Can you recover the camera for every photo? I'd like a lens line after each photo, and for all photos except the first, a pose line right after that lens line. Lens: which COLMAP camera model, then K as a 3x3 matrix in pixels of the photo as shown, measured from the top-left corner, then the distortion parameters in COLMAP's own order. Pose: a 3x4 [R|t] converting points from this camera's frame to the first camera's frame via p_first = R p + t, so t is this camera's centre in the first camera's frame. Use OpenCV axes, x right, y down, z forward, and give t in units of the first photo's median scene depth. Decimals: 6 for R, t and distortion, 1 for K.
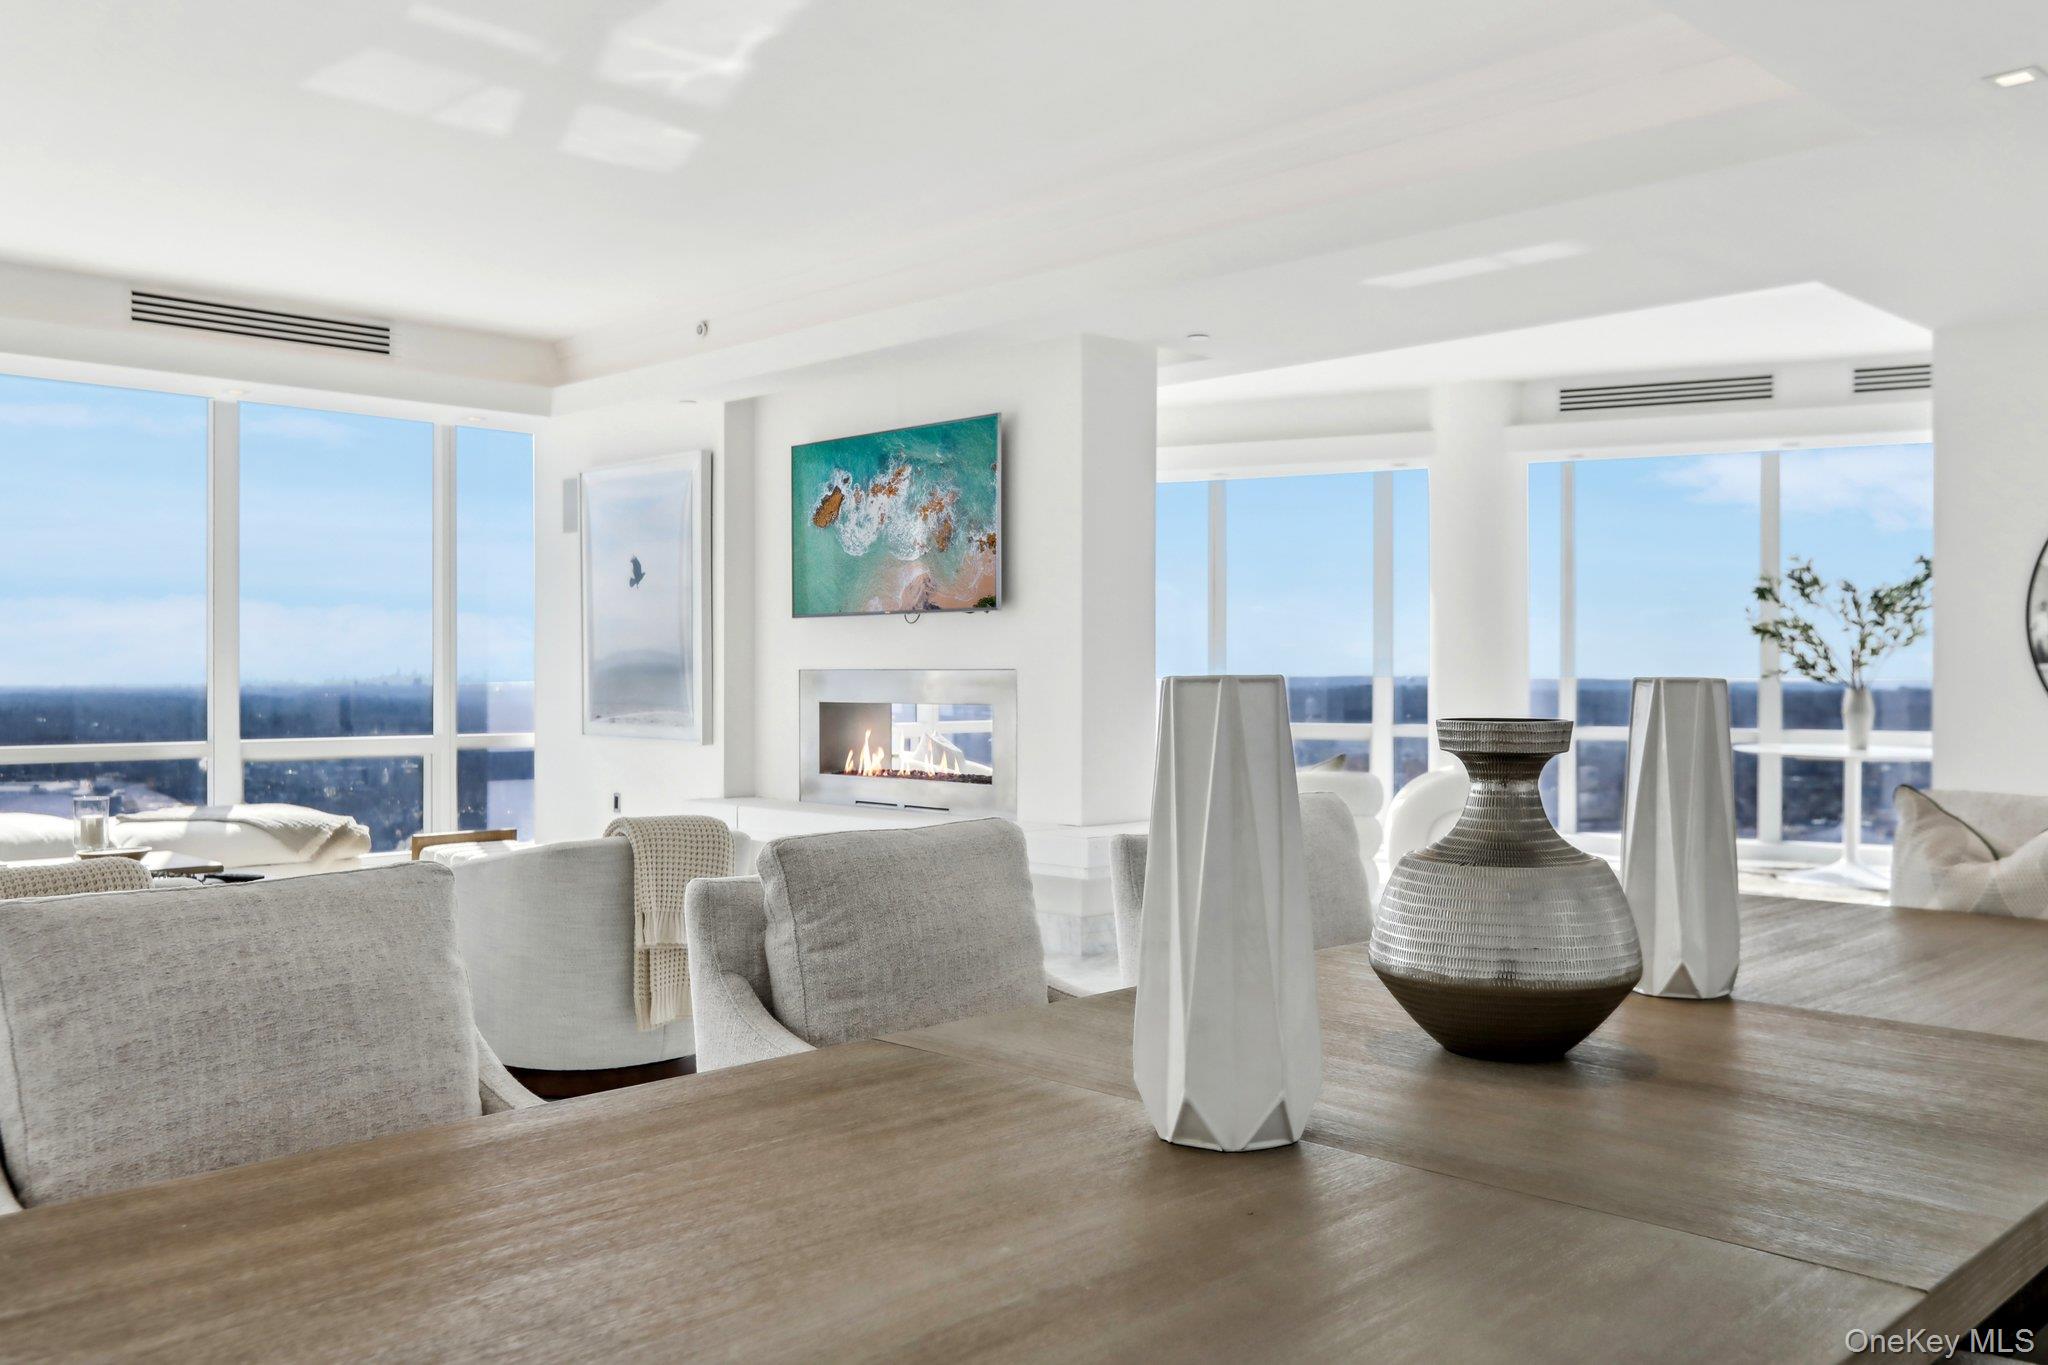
lens RADIAL K [[1674.3, 0, 1019.3], [0, 1674.3, 661.2], [0, 0, 1]] dist [-0.002263, -0.006385]
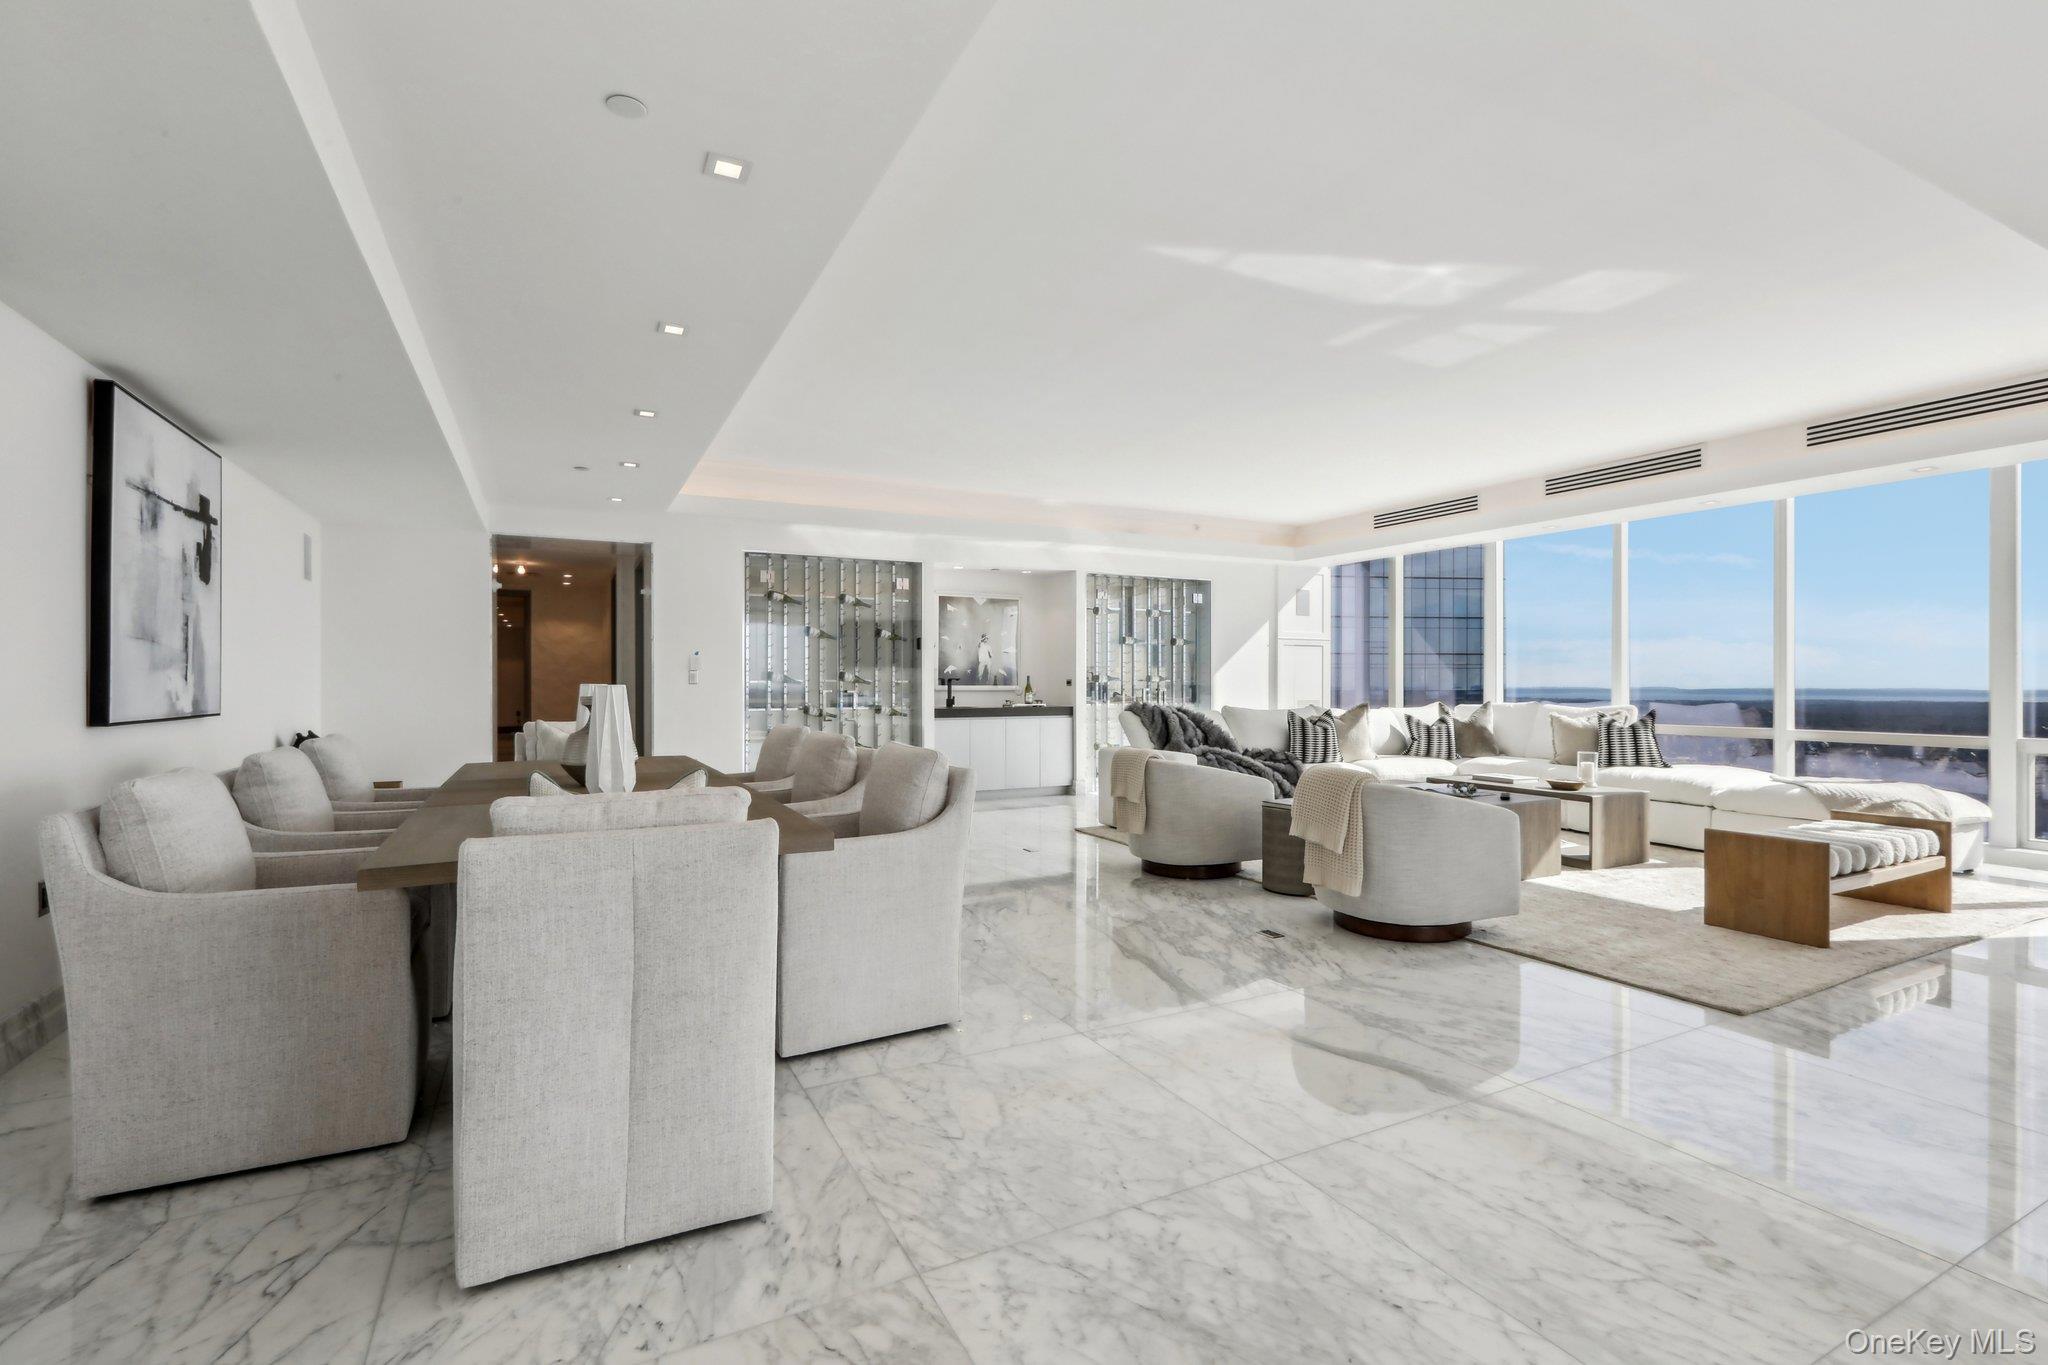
lens RADIAL K [[911.2, 0, 1013.4], [0, 911.2, 683.0], [0, 0, 1]] dist [-0.003880, -0.000064]
pose [[-0.295534, -0.003925, -0.955324, 0.402352], [0.002984, 0.999983, -0.005031, 0.008260], [0.955328, -0.004338, -0.295517, 0.496238]]
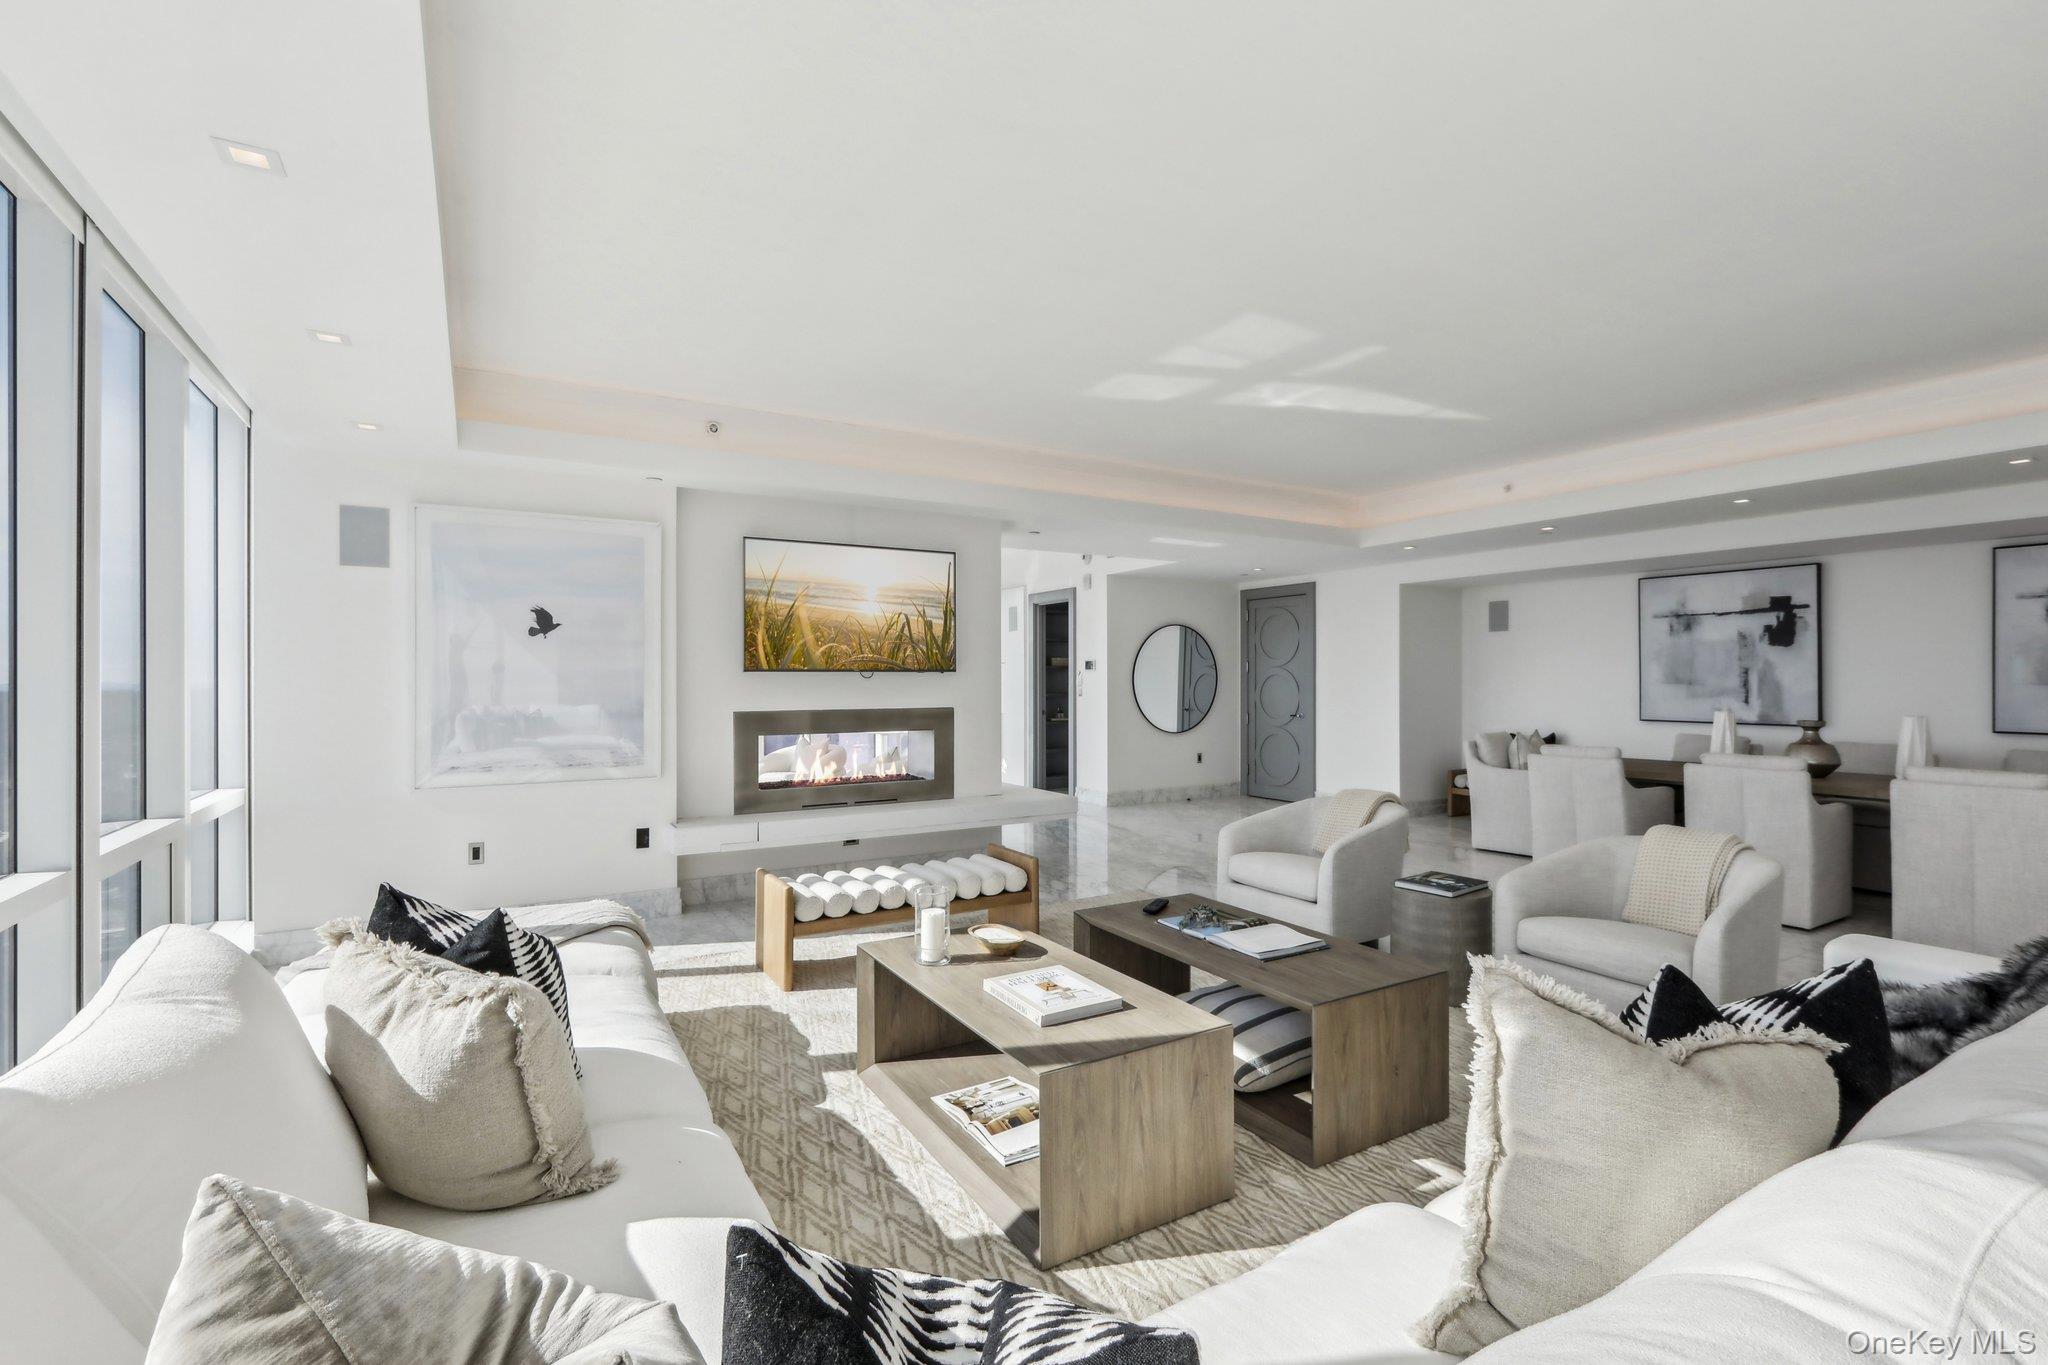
lens RADIAL K [[911.2, 0, 1013.4], [0, 911.2, 683.0], [0, 0, 1]] dist [-0.003880, -0.000064]
pose [[0.220856, -0.004307, 0.975297, -0.726659], [-0.001490, 0.999988, 0.004754, -0.019286], [-0.975305, -0.002503, 0.220847, 0.605542]]
